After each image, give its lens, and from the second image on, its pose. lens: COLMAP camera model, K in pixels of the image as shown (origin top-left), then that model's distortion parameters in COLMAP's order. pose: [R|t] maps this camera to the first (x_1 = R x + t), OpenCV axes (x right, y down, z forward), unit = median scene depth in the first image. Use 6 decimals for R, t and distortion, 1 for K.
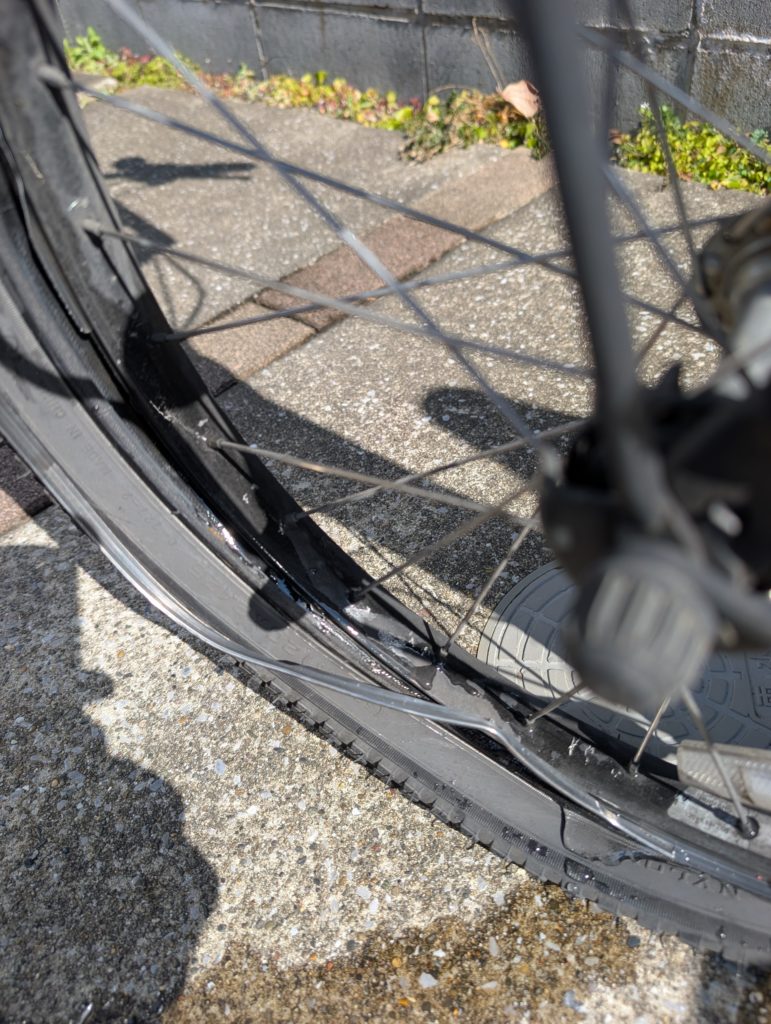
lens RADIAL K [[787.3, 0, 395.5], [0, 787.3, 506.1], [0, 0, 1]] dist [0.004250, -0.007348]
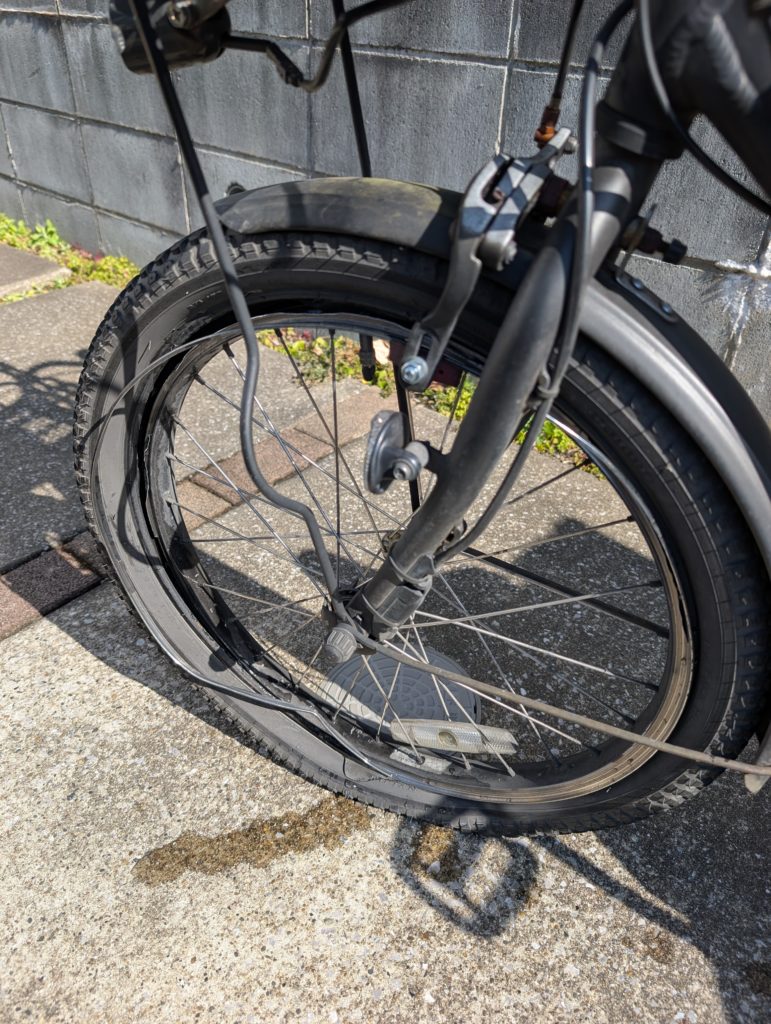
lens RADIAL K [[787.3, 0, 395.5], [0, 787.3, 506.1], [0, 0, 1]] dist [0.004250, -0.007348]
pose [[0.986492, 0.069104, 0.148519, -0.024506], [-0.044946, 0.986051, -0.160263, 0.029503], [-0.157522, 0.151423, 0.975837, -1.103524]]
